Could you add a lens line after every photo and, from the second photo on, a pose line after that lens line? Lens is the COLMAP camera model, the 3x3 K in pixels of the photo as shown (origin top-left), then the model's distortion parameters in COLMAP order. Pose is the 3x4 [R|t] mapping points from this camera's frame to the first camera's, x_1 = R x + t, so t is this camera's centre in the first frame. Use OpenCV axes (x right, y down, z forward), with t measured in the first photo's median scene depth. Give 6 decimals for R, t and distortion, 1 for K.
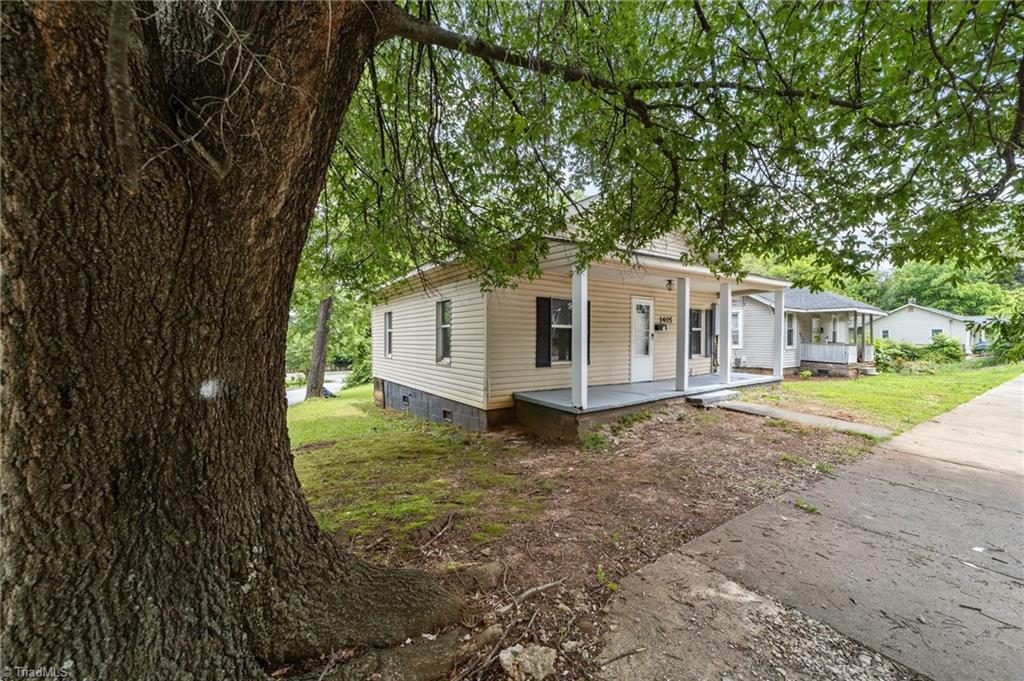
lens RADIAL K [[394.8, 0, 513.1], [0, 394.8, 337.0], [0, 0, 1]] dist [-0.008834, 0.003142]
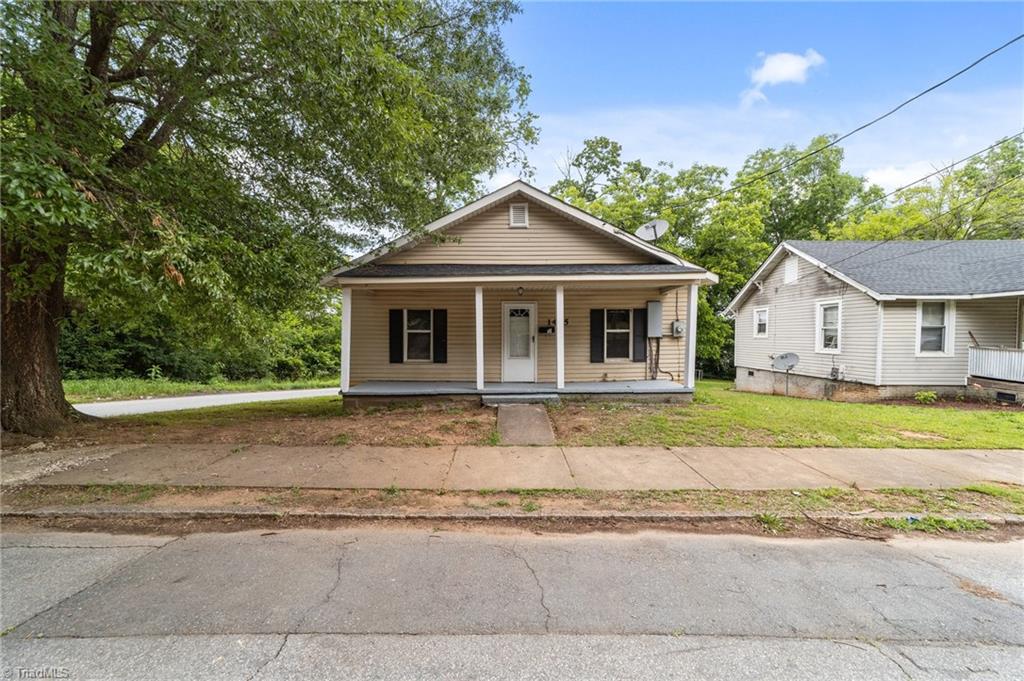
lens RADIAL K [[394.8, 0, 510.6], [0, 394.8, 347.6], [0, 0, 1]] dist [-0.008834, 0.003142]
pose [[0.819559, 0.013791, -0.572829, 0.776233], [0.001830, 0.999642, 0.026685, -0.005727], [0.572992, -0.022918, 0.819240, 0.095289]]
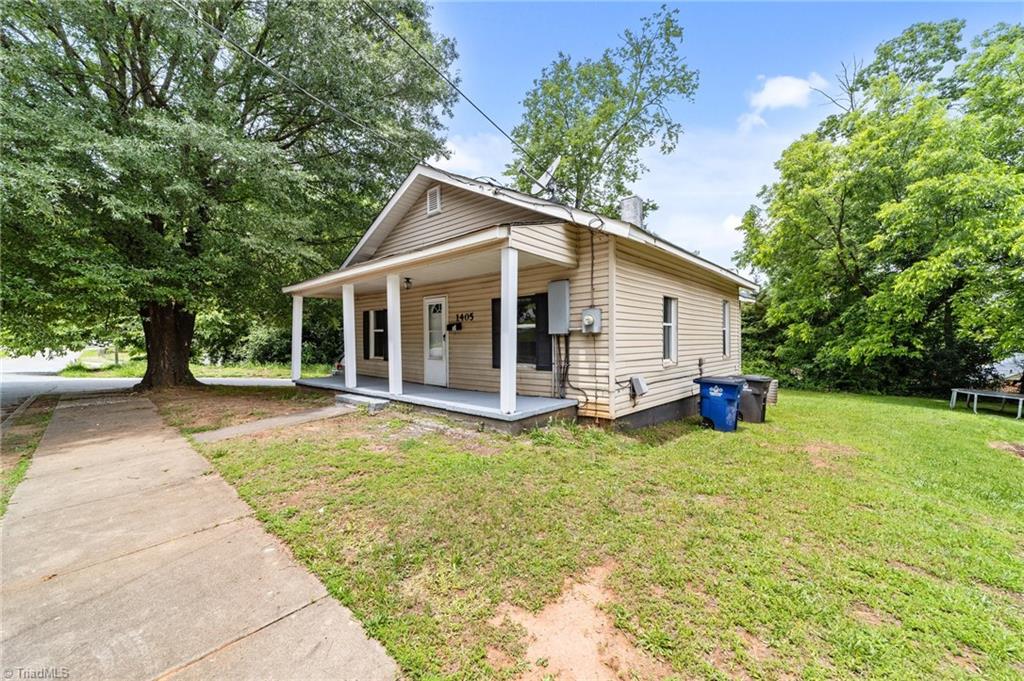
lens RADIAL K [[394.8, 0, 516.9], [0, 394.8, 340.4], [0, 0, 1]] dist [-0.008834, 0.003142]
pose [[0.220710, 0.000616, -0.975339, 1.099254], [-0.001358, 0.999999, 0.000324, 0.004261], [0.975338, 0.001253, 0.220711, 0.827579]]
